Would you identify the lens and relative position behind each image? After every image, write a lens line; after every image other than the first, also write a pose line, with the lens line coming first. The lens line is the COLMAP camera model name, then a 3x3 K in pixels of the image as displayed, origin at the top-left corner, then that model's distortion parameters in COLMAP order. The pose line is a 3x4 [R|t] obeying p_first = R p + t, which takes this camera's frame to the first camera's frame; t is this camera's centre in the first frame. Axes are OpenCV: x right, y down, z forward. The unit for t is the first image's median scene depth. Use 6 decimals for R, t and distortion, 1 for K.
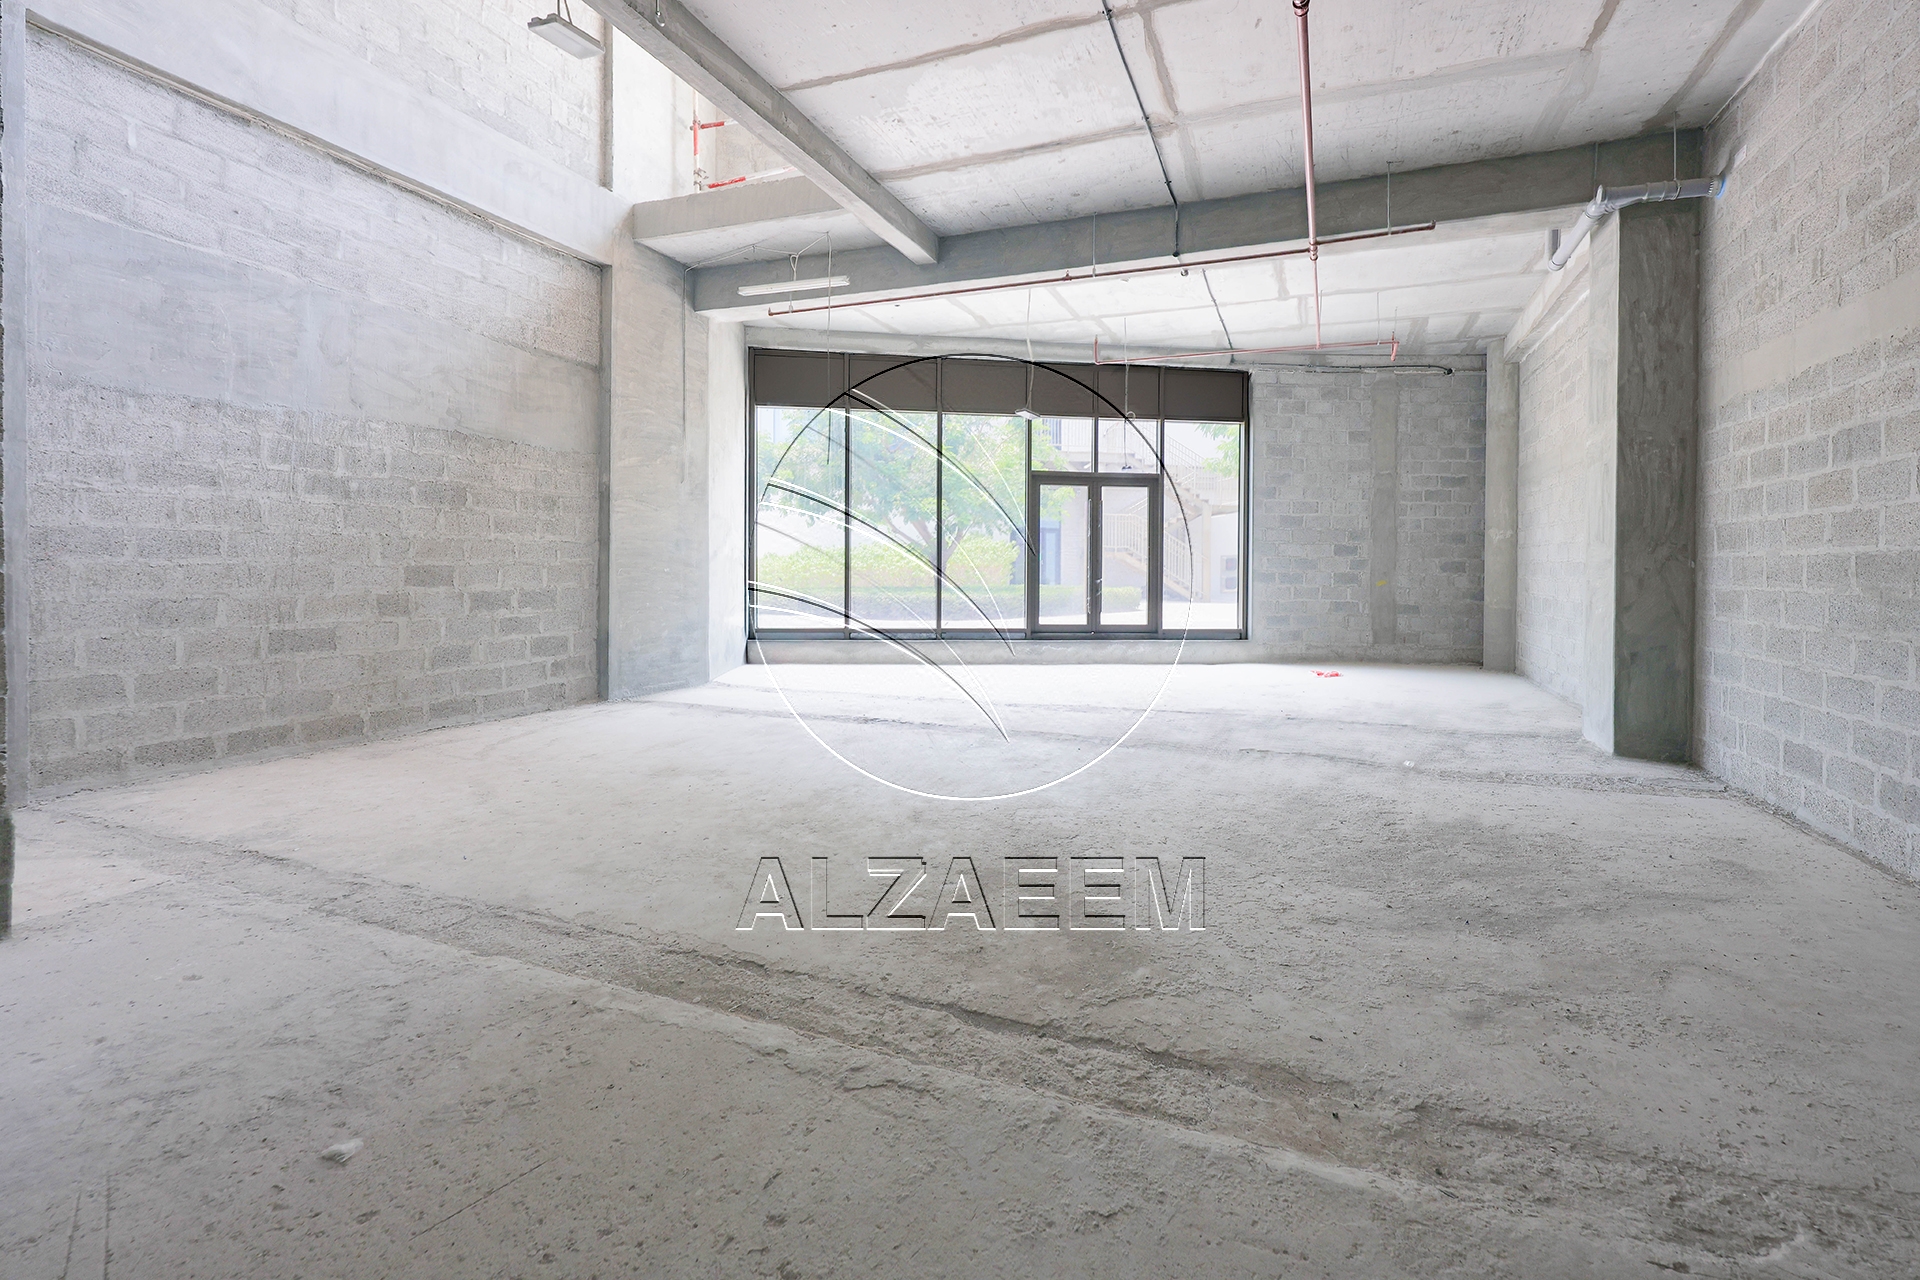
lens RADIAL K [[796.9, 0, 1023.5], [0, 796.9, 574.7], [0, 0, 1]] dist [-0.002507, 0.000809]
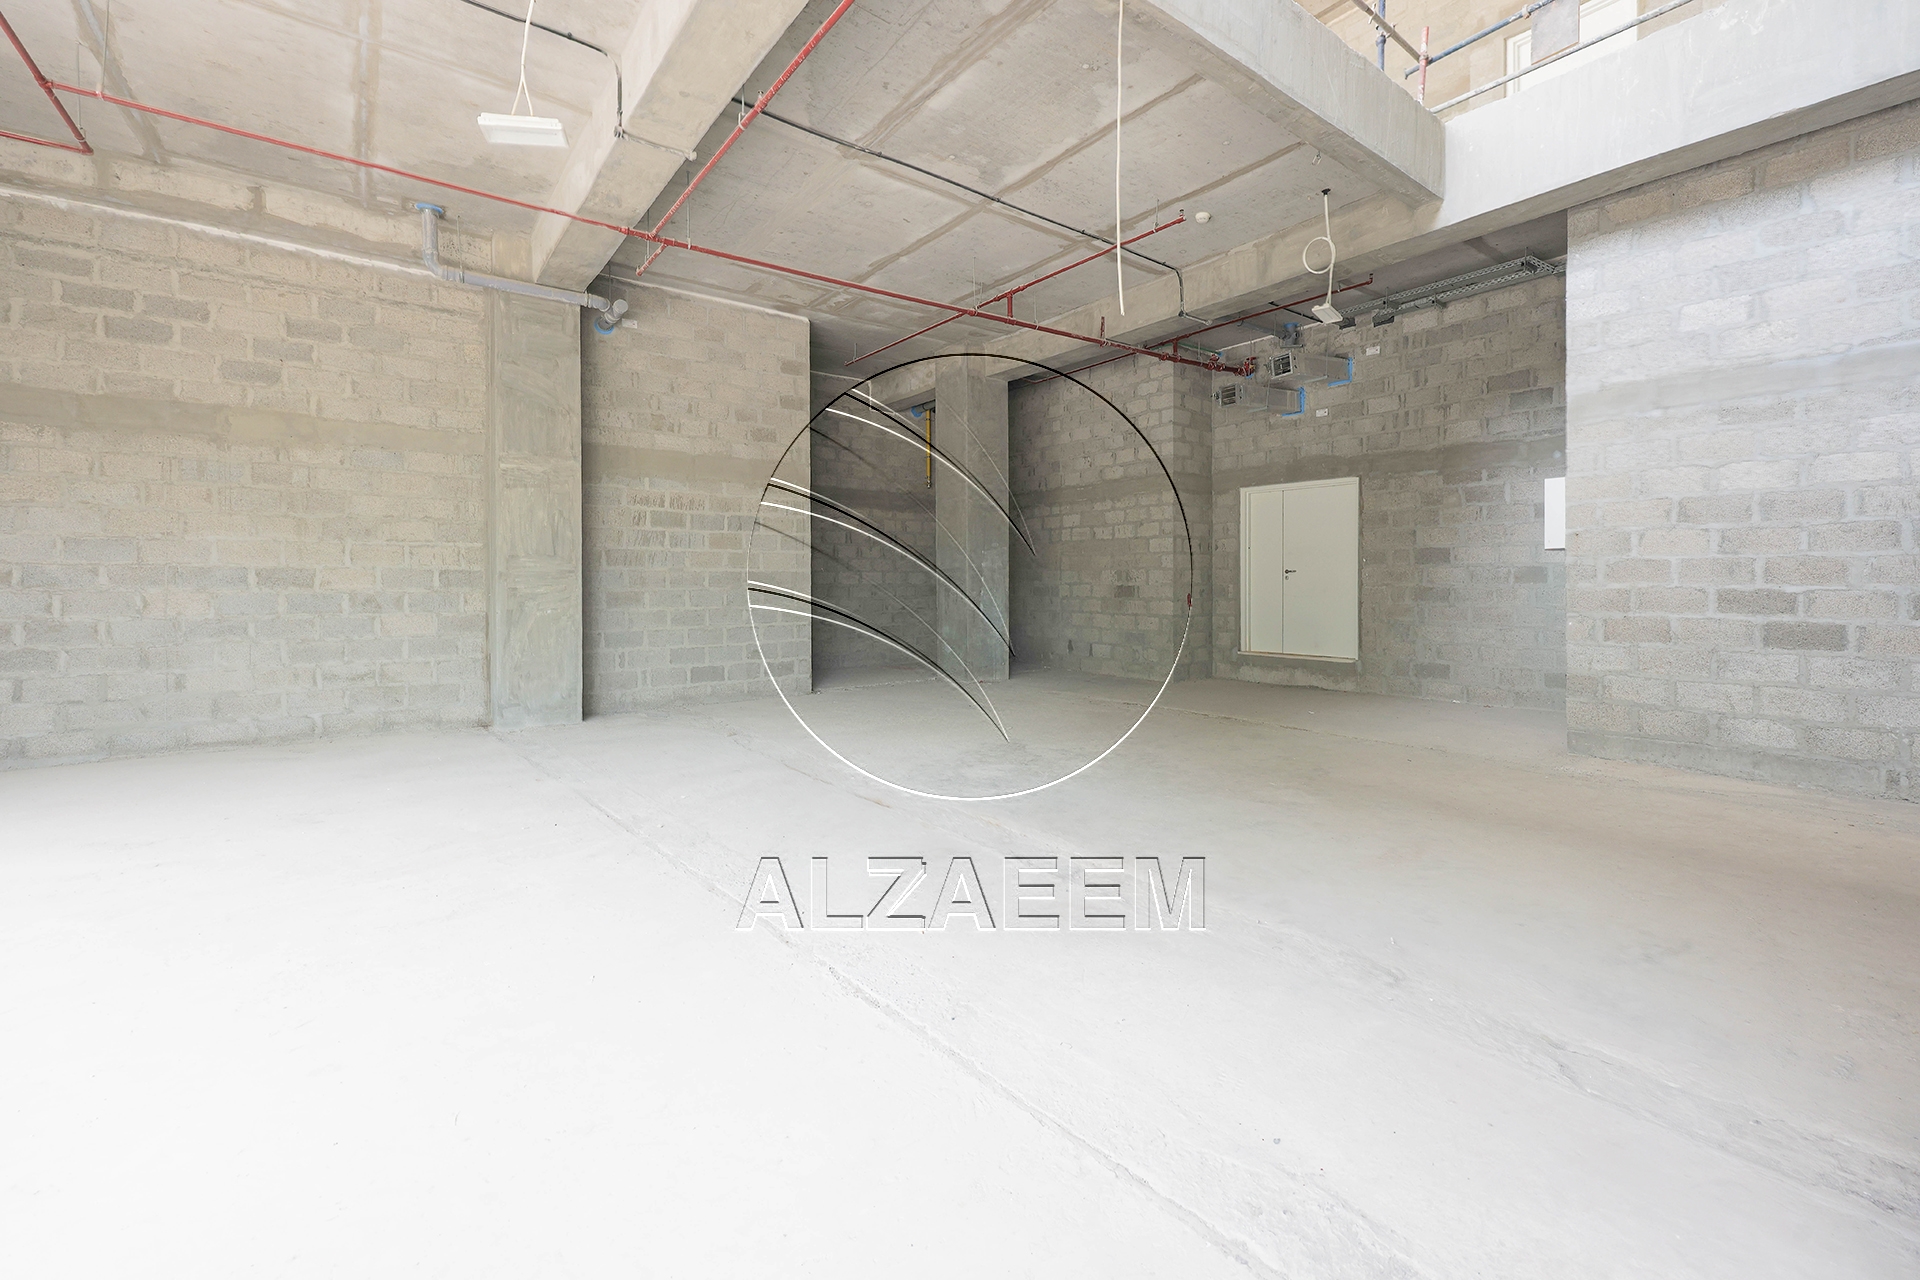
lens RADIAL K [[778.6, 0, 972.7], [0, 778.6, 590.8], [0, 0, 1]] dist [-0.000761, 0.001057]
pose [[-0.845958, -0.017673, 0.532957, -0.491770], [-0.004431, 0.999649, 0.026115, -0.023260], [-0.533231, 0.019731, -0.845739, 1.781222]]
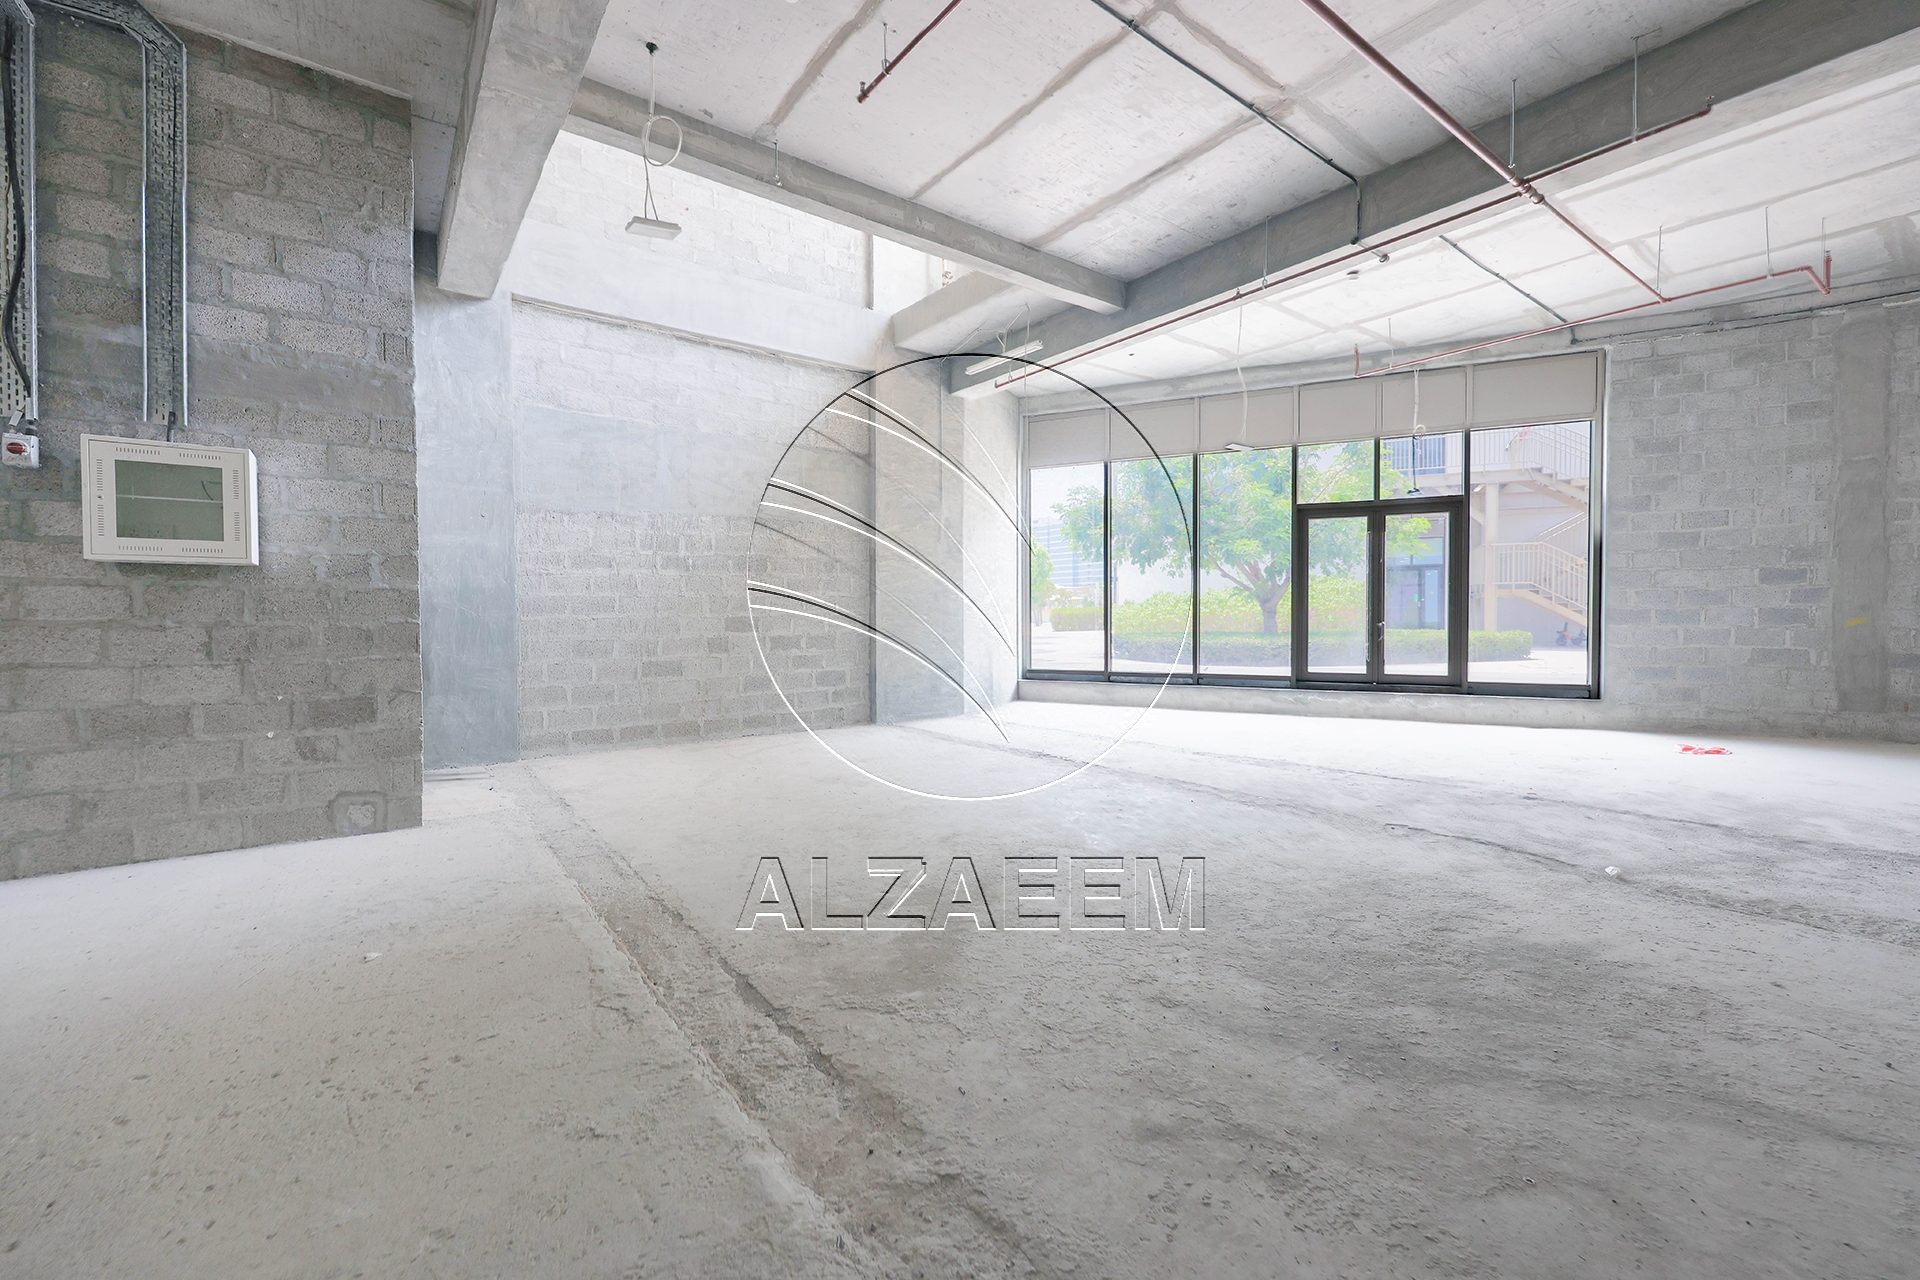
lens RADIAL K [[778.6, 0, 986.5], [0, 778.6, 632.9], [0, 0, 1]] dist [-0.000761, 0.001057]
pose [[0.846979, -0.003573, -0.531615, 0.358684], [0.011930, 0.999853, 0.012288, 0.005375], [0.531493, -0.016749, 0.846897, 0.088416]]
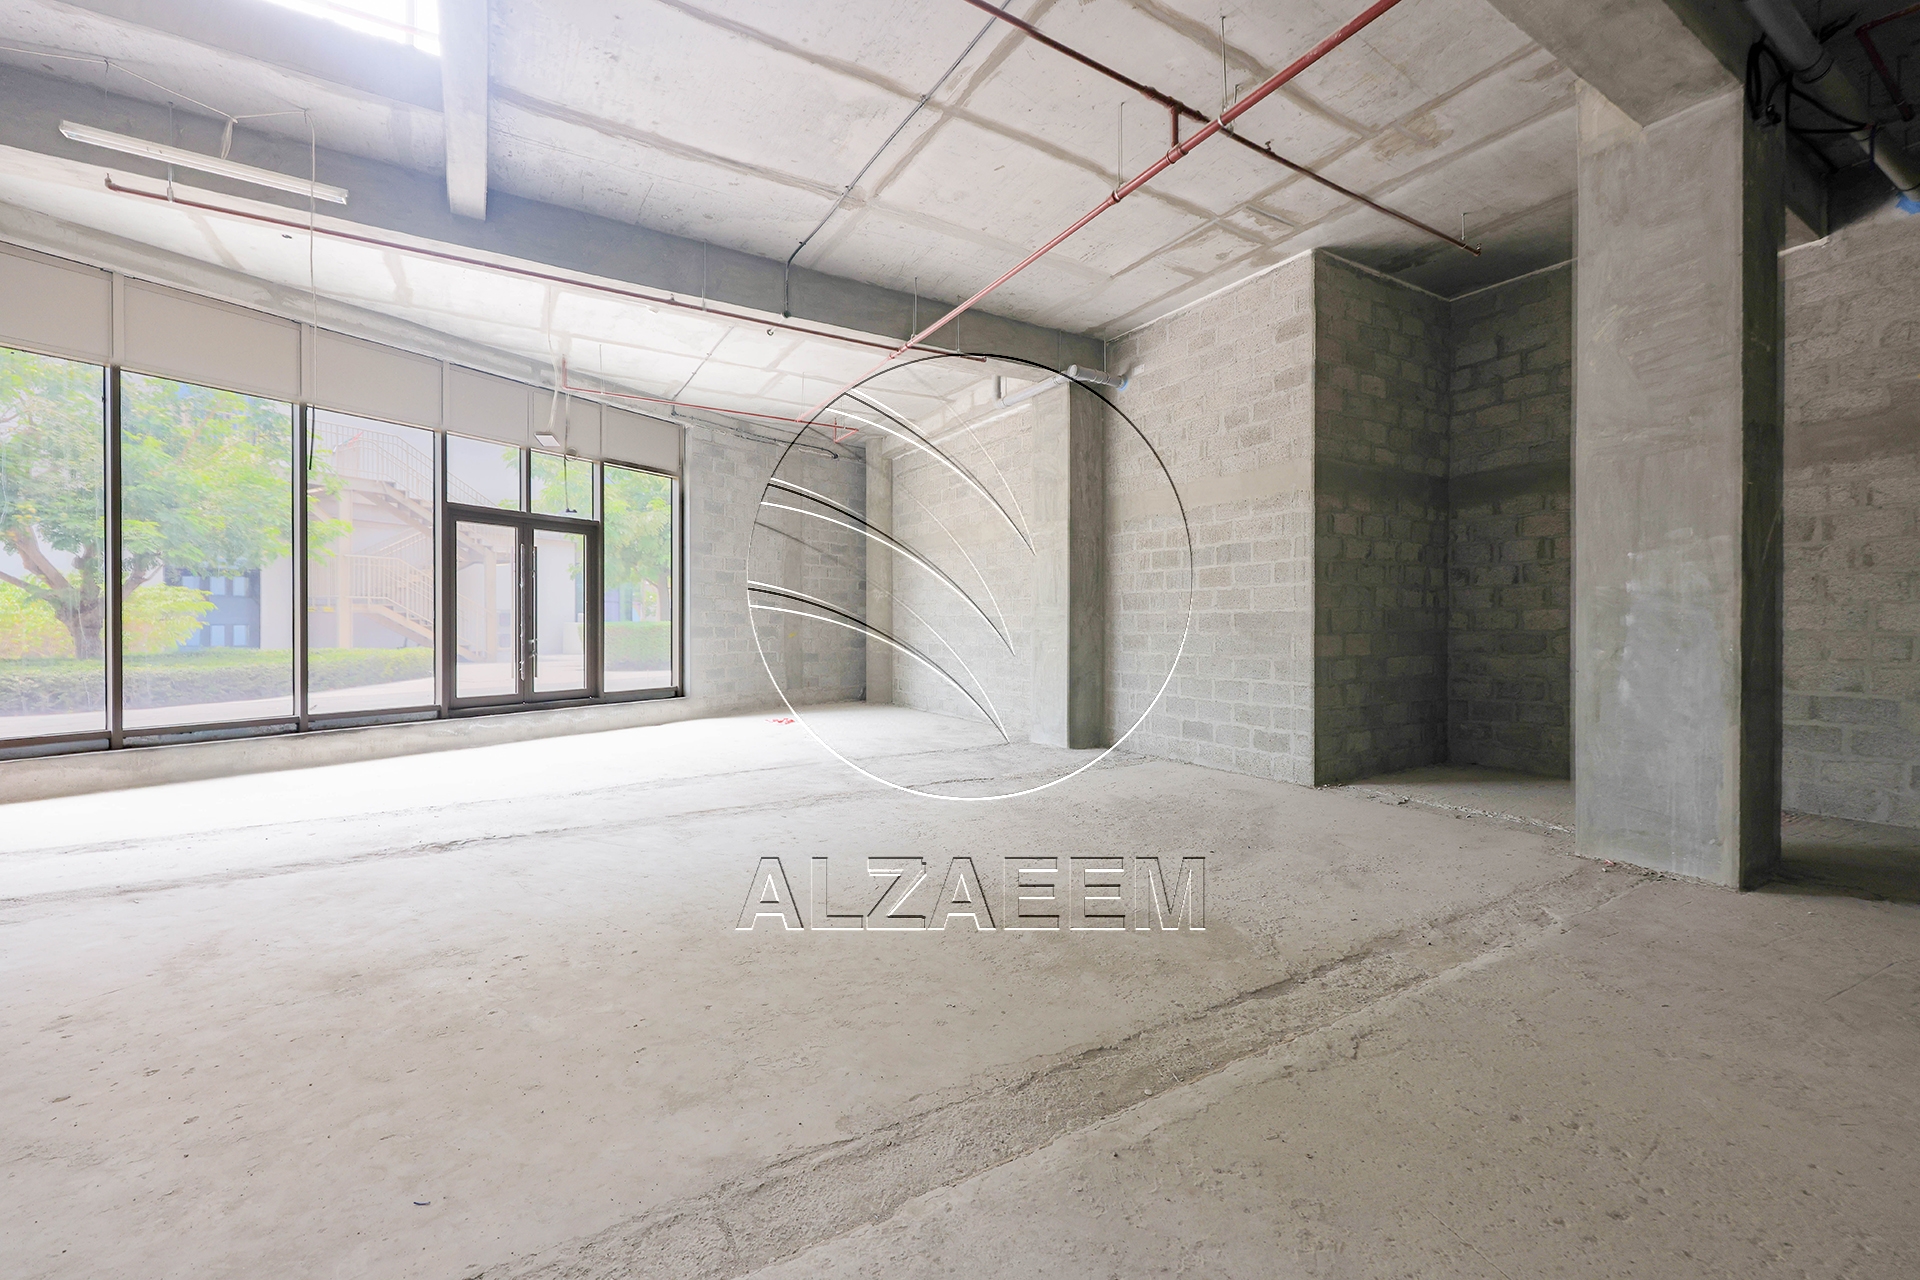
lens RADIAL K [[778.6, 0, 957.2], [0, 778.6, 633.2], [0, 0, 1]] dist [-0.000761, 0.001057]
pose [[0.629875, -0.020130, 0.776436, -0.534609], [0.013302, 0.999797, 0.015130, -0.011463], [-0.776583, 0.000799, 0.630015, 0.252165]]
